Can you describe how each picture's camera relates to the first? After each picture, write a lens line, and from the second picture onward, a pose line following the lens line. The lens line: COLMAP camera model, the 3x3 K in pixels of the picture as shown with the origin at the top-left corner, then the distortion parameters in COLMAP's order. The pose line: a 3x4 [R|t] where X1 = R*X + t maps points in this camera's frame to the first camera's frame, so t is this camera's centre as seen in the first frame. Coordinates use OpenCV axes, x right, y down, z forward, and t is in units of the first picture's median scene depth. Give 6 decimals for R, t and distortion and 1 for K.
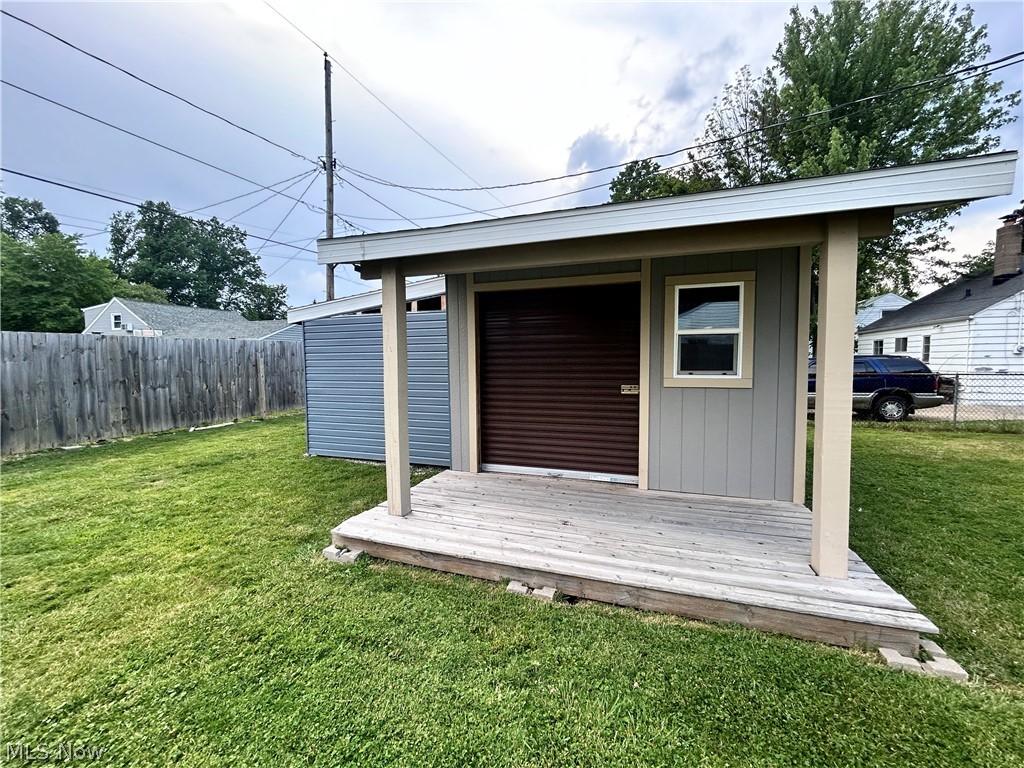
lens RADIAL K [[410.1, 0, 513.4], [0, 410.1, 384.6], [0, 0, 1]] dist [-0.004482, 0.001712]
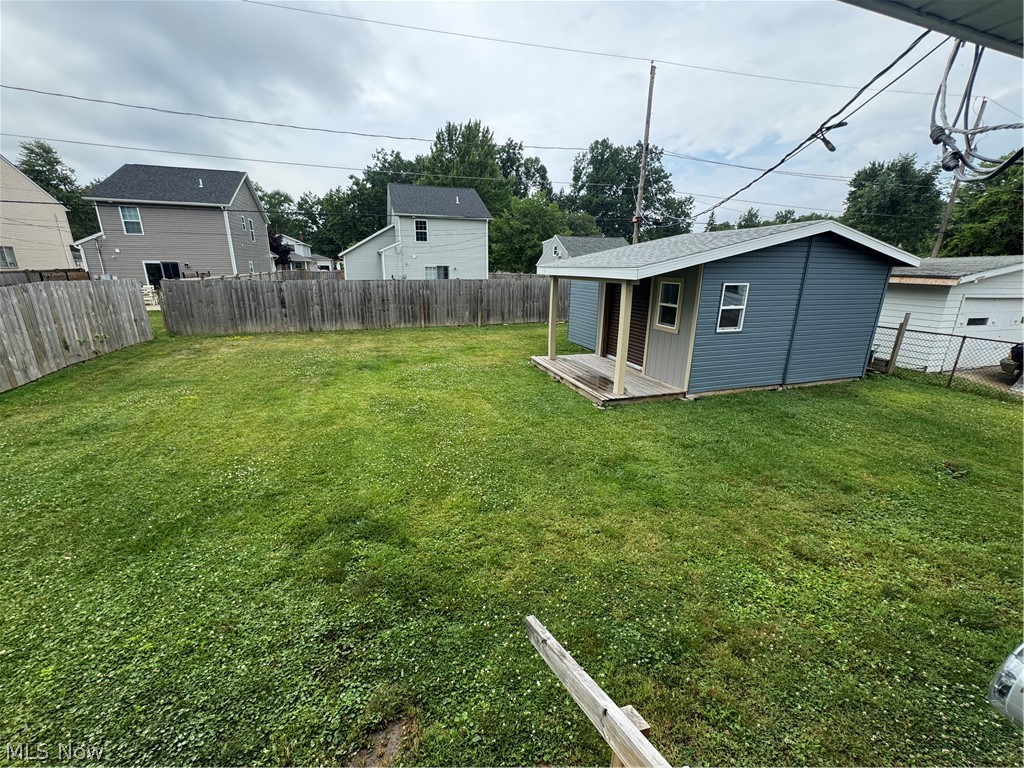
lens RADIAL K [[411.3, 0, 514.9], [0, 411.3, 389.8], [0, 0, 1]] dist [0.001689, -0.000725]
pose [[0.612625, 0.242283, -0.752323, 0.101552], [-0.066122, 0.964231, 0.256683, -0.011995], [0.787603, -0.107506, 0.606733, -0.058012]]
